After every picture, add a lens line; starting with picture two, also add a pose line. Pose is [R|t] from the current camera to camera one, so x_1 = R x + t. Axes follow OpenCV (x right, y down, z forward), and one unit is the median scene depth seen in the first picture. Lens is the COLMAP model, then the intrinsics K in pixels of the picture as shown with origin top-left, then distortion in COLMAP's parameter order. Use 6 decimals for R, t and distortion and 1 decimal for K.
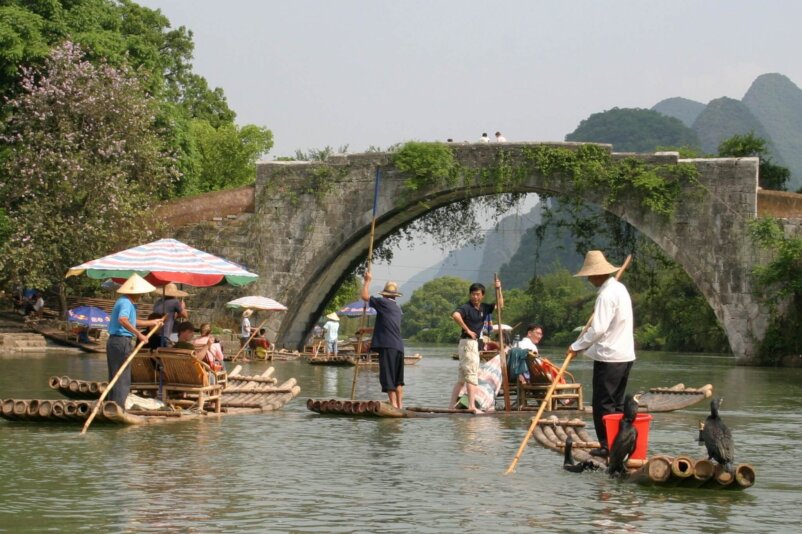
lens RADIAL K [[3221.4, 0, 401.0], [0, 3221.4, 267.0], [0, 0, 1]] dist [-0.148608, 1.908839]
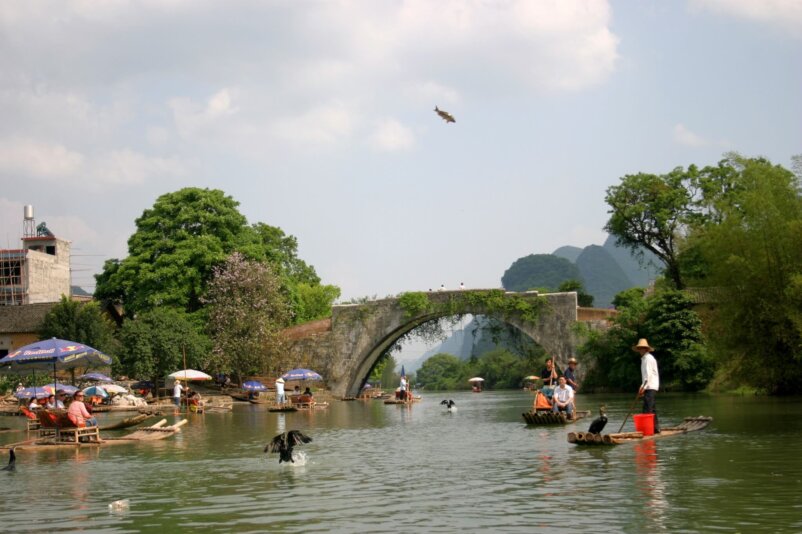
lens RADIAL K [[1999.3, 0, 401.0], [0, 1999.3, 267.0], [0, 0, 1]] dist [0.003960, 0.657195]
pose [[0.998554, -0.051918, -0.013946, 0.017551], [0.051337, 0.997912, -0.039200, -0.005317], [0.015952, 0.038427, 0.999134, -0.257200]]
